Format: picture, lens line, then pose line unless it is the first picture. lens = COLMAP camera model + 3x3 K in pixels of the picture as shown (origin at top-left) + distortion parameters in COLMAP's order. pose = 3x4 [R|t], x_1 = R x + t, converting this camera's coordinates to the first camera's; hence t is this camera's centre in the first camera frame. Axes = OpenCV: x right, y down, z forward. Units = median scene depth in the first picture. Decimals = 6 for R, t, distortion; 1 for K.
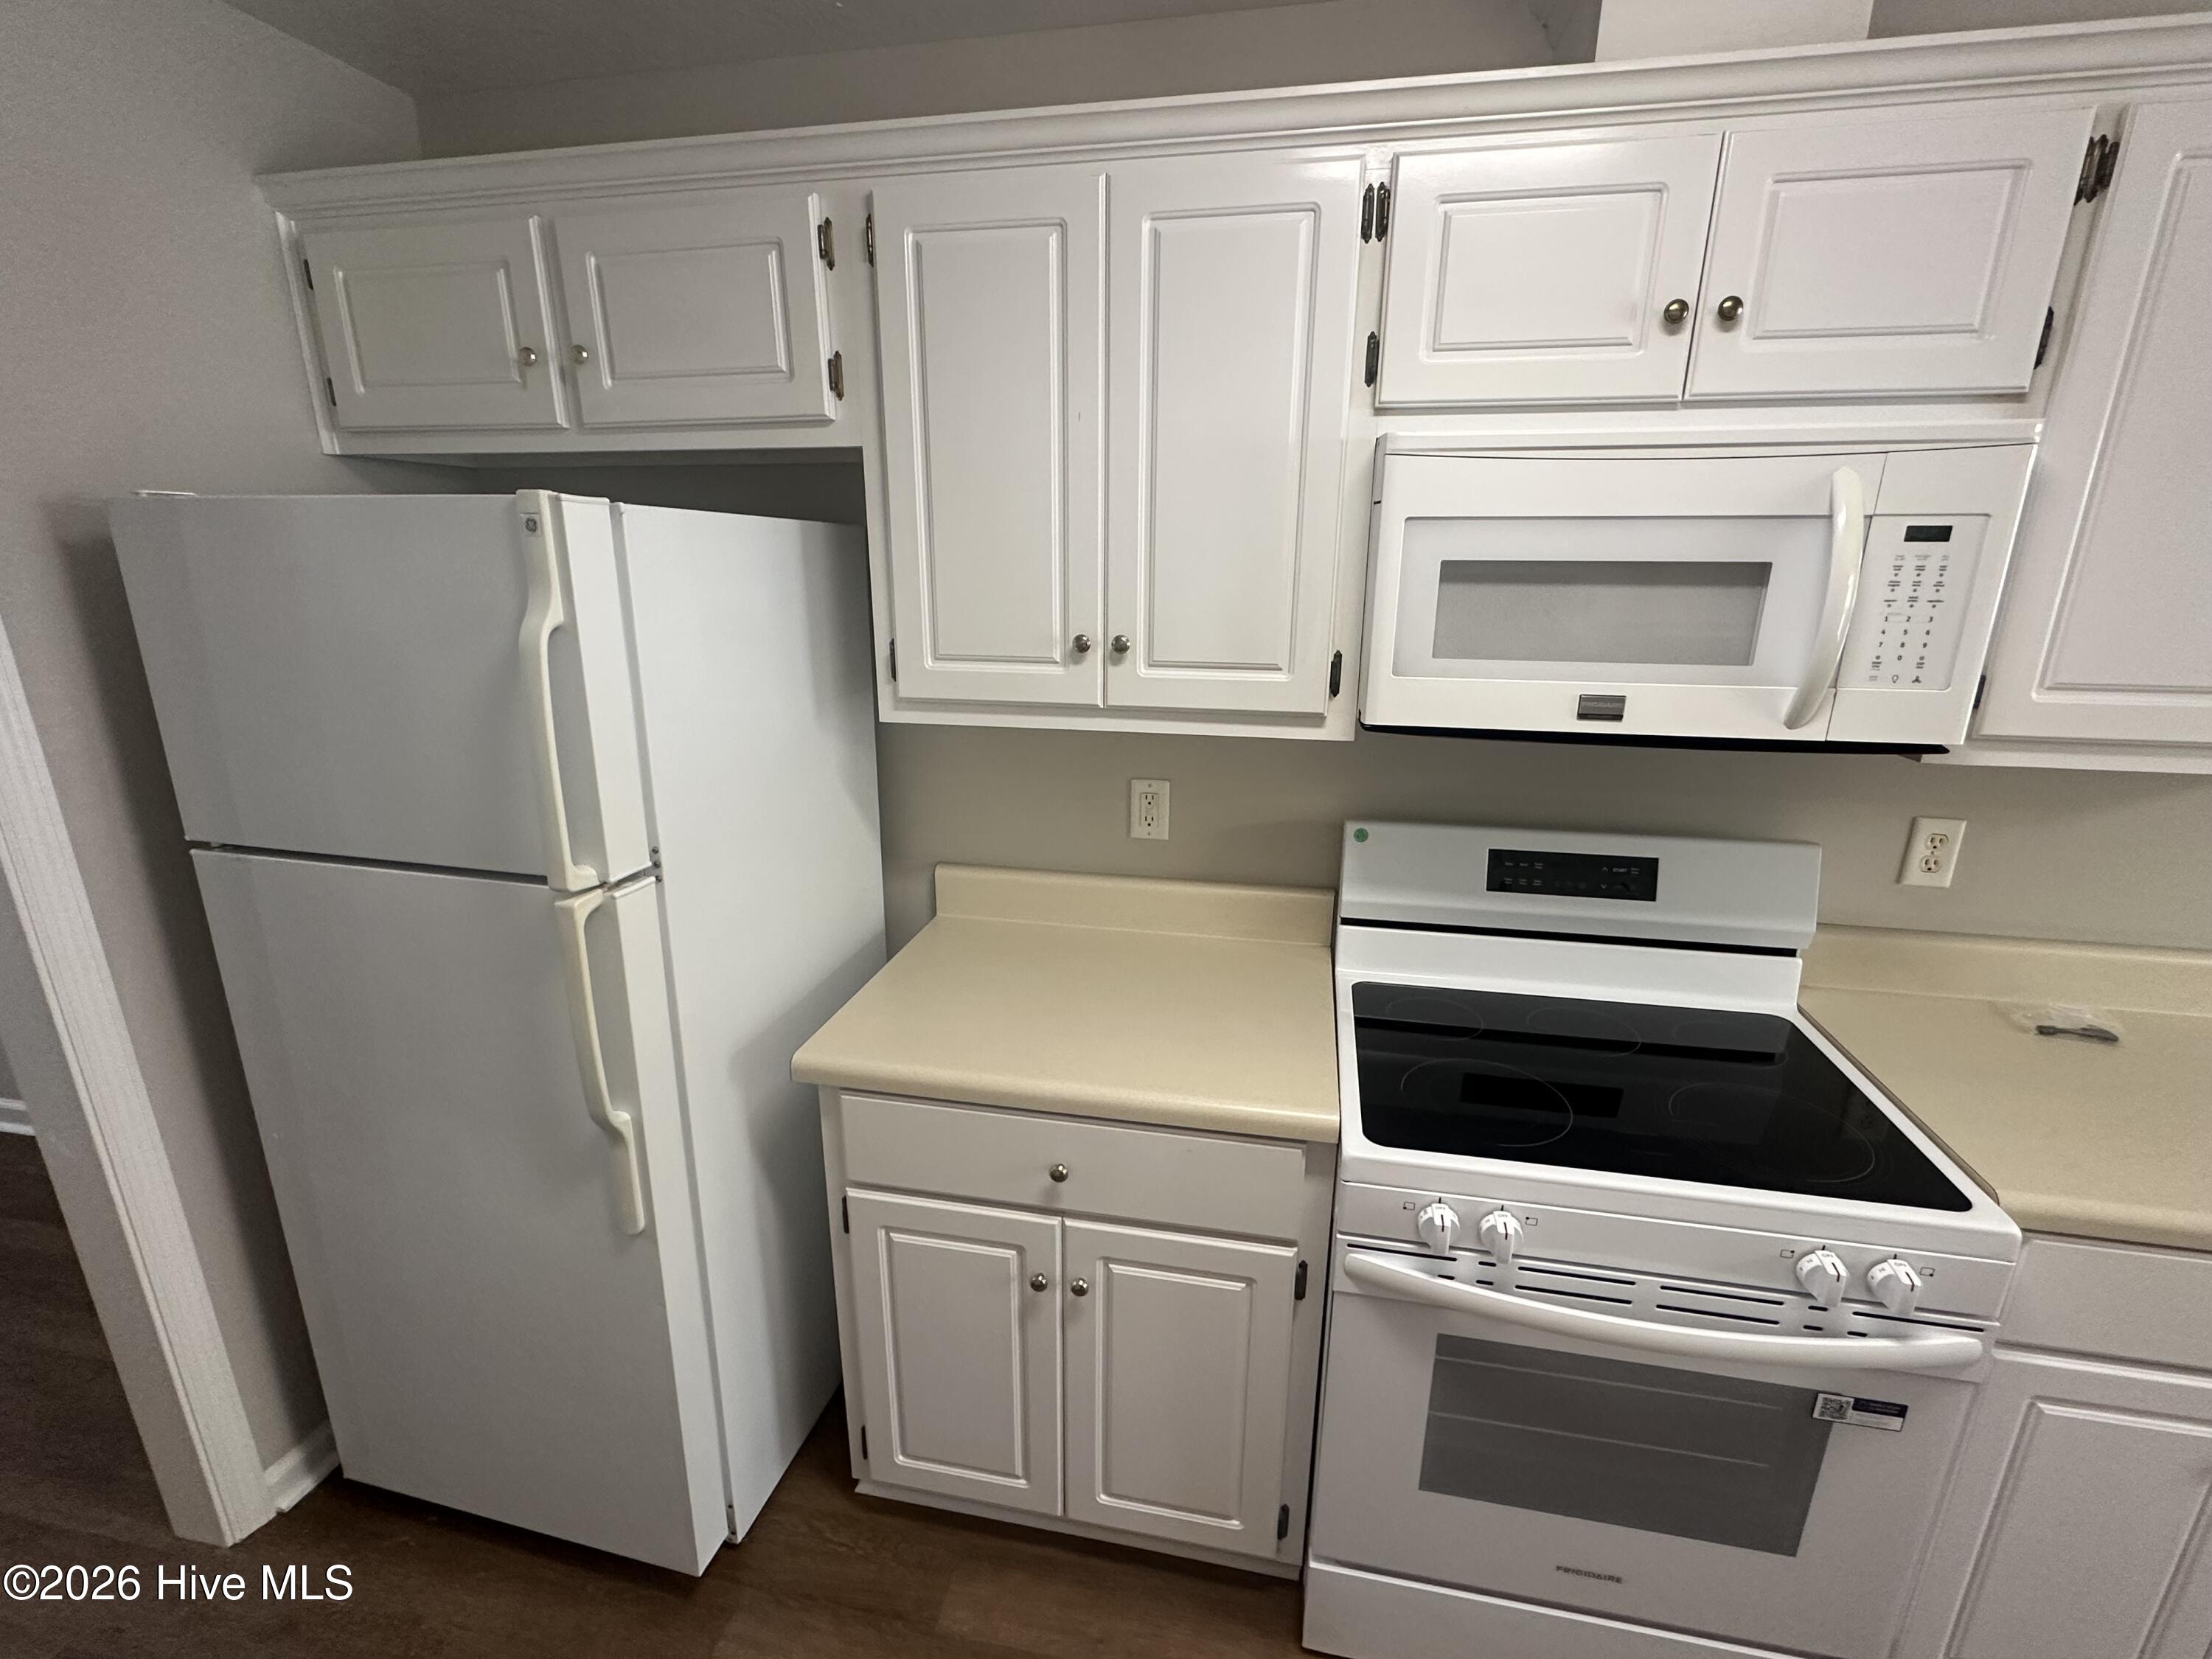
lens RADIAL K [[968.0, 0, 1106.0], [0, 968.0, 829.5], [0, 0, 1]] dist [-0.002279, 0.000157]
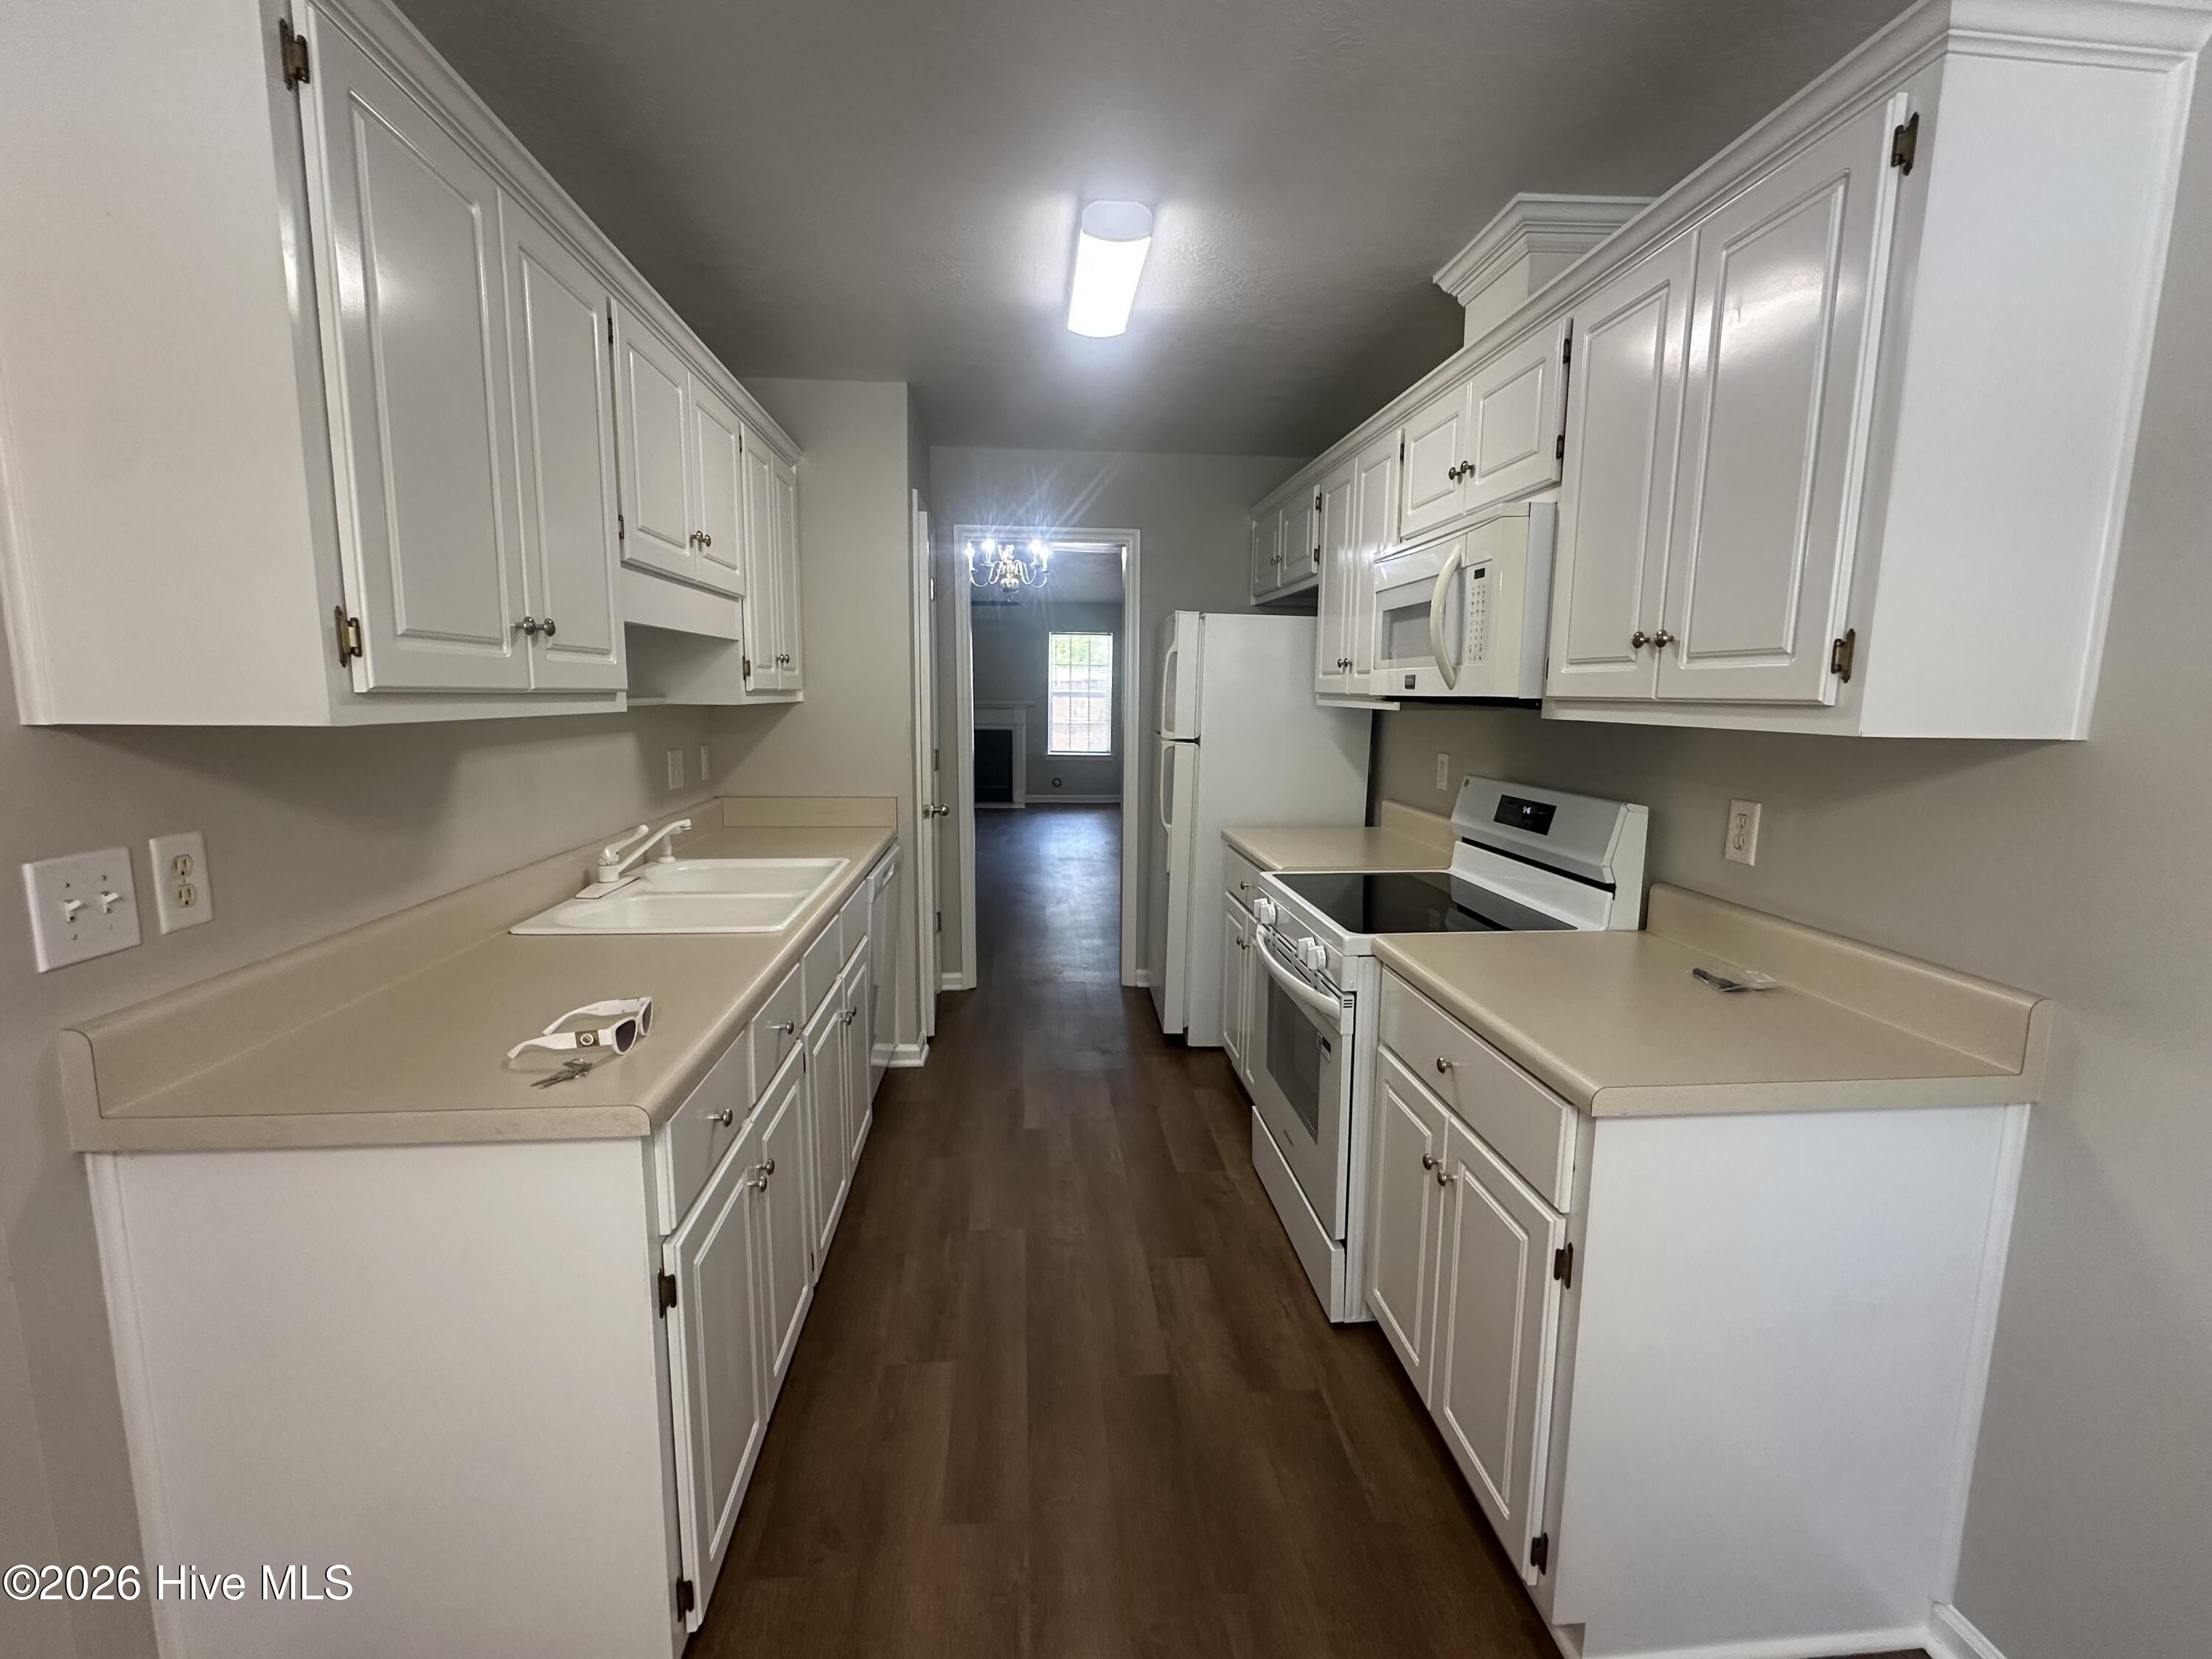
lens RADIAL K [[986.4, 0, 1106.0], [0, 986.4, 829.5], [0, 0, 1]] dist [0.002840, 0.000681]
pose [[0.289485, 0.133981, -0.947759, 1.852417], [-0.273549, 0.960439, 0.052221, 0.175871], [0.917262, 0.244141, 0.314683, -0.052099]]
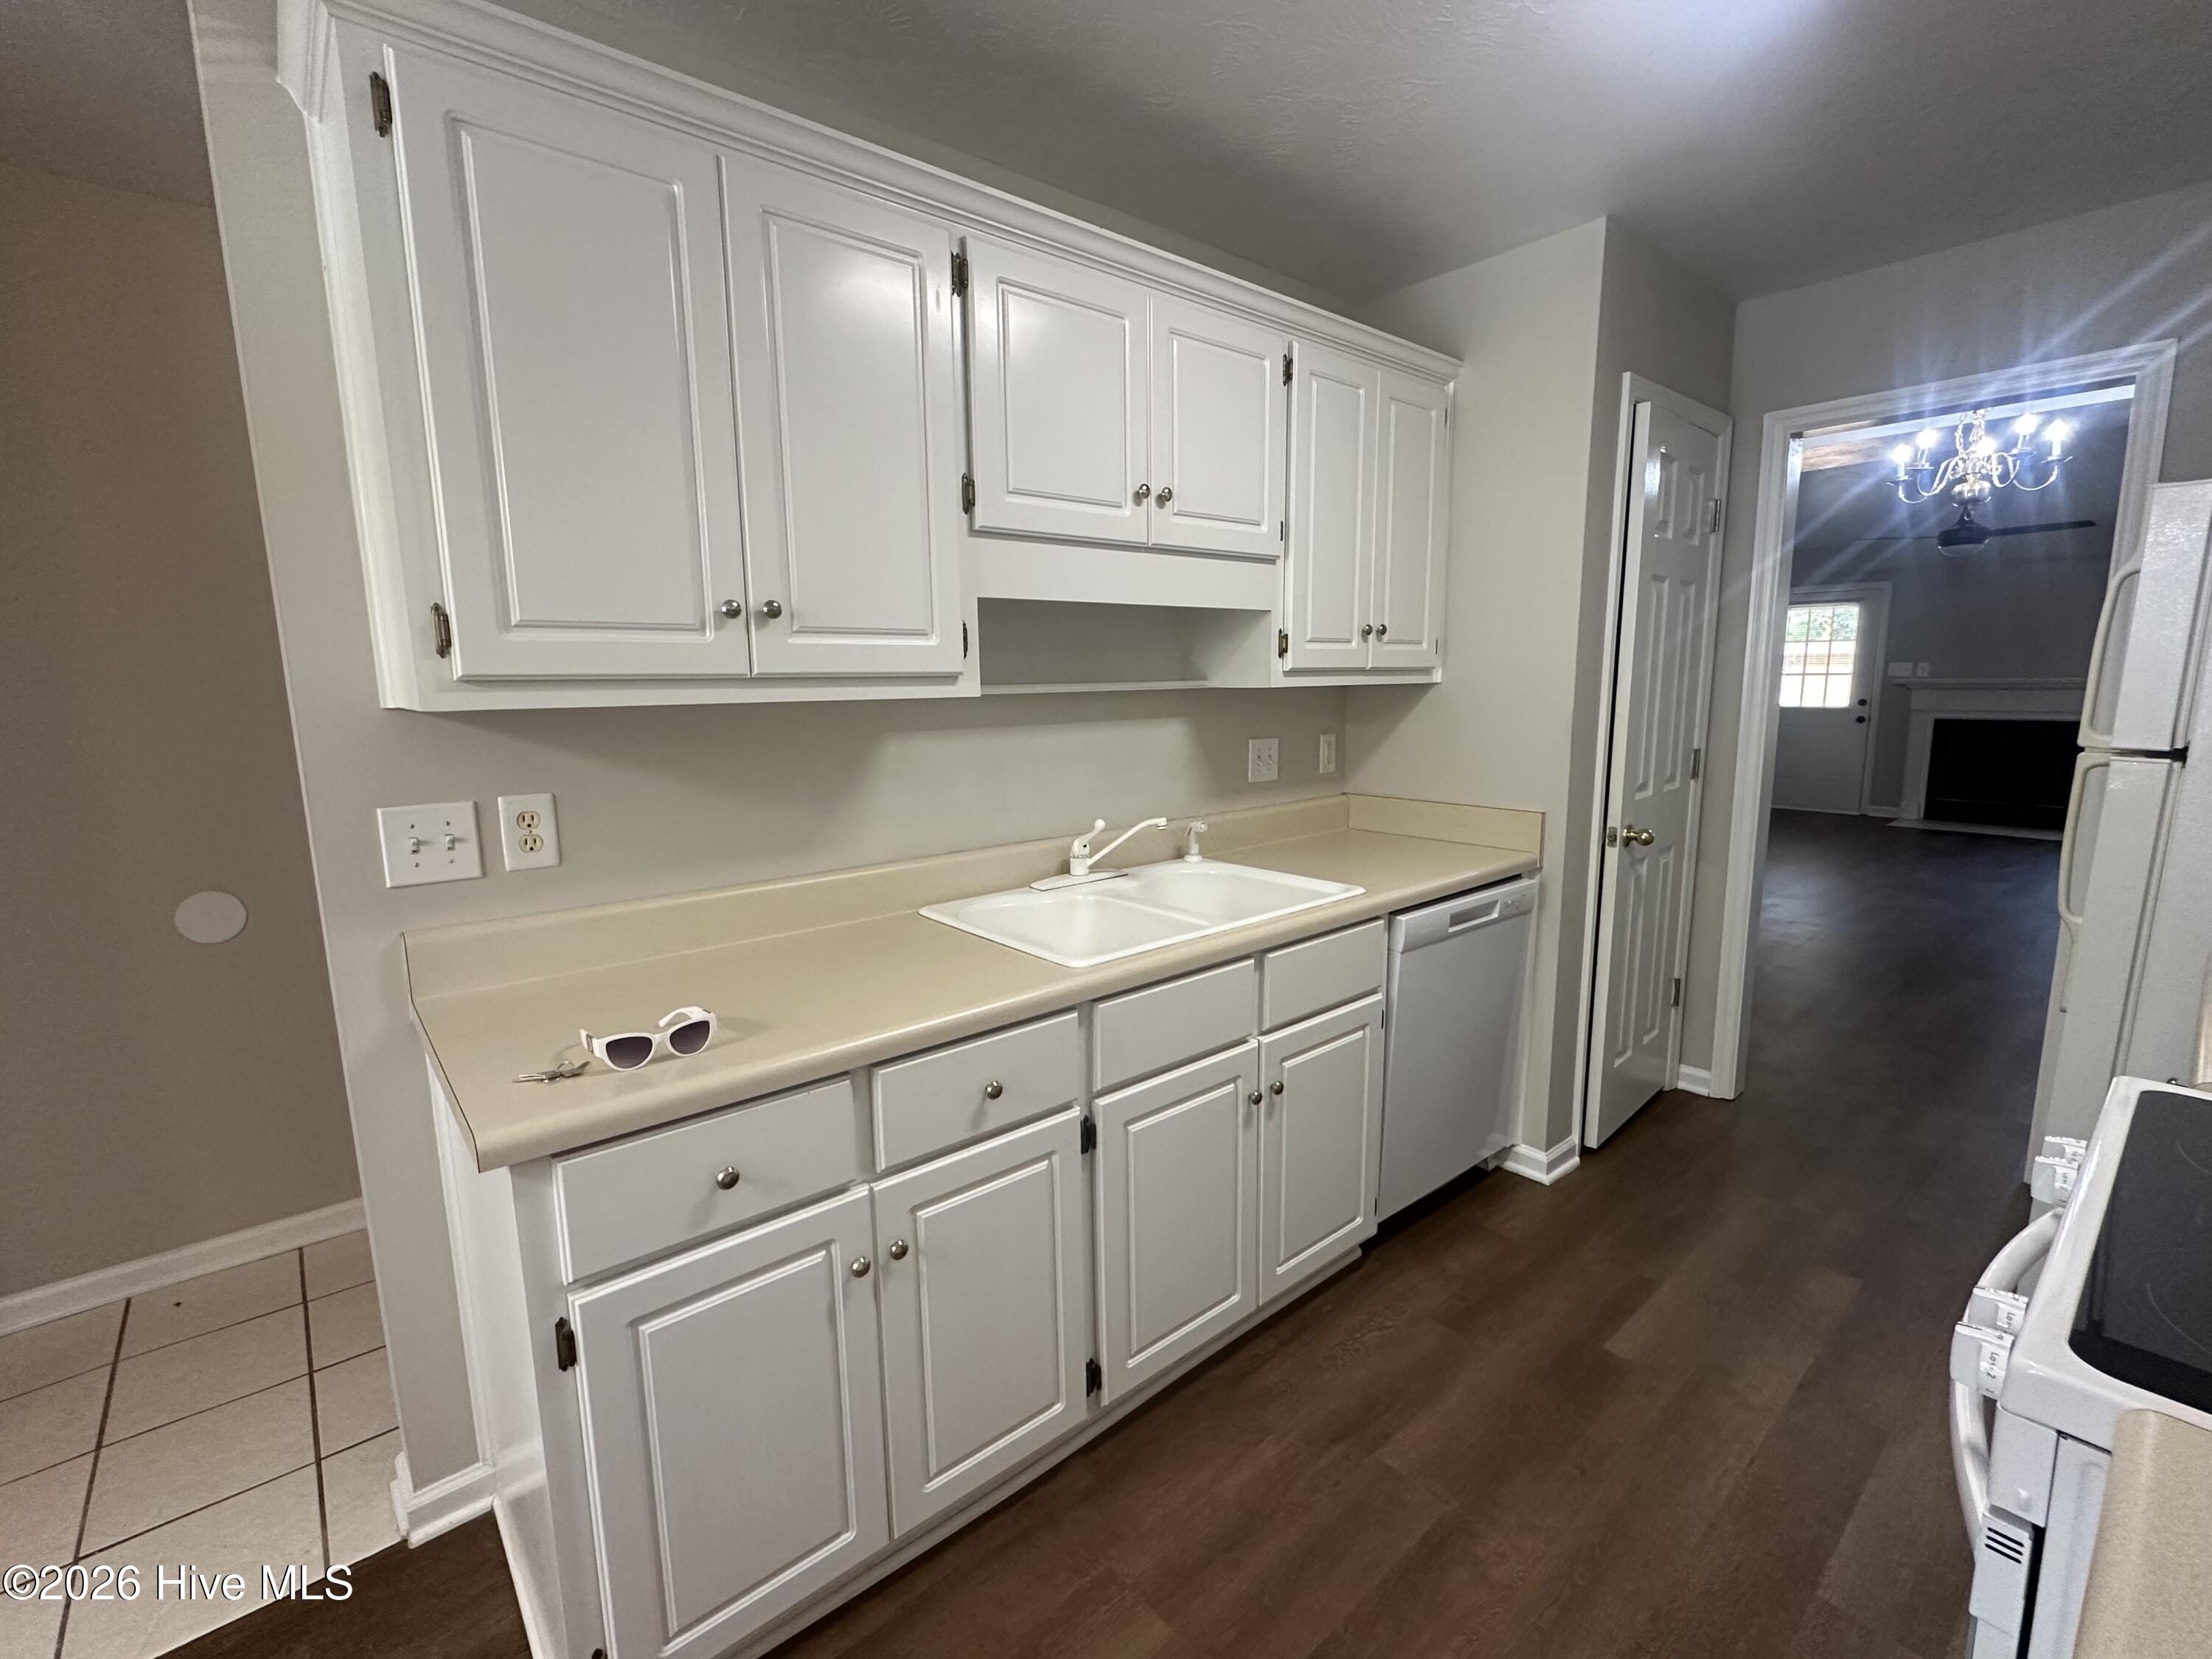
lens RADIAL K [[968.0, 0, 1106.0], [0, 968.0, 829.5], [0, 0, 1]] dist [-0.002279, 0.000157]
pose [[-0.618397, 0.128768, -0.775245, 1.248478], [-0.204331, 0.926210, 0.316834, 0.013033], [0.758837, 0.354336, -0.546454, 0.556913]]
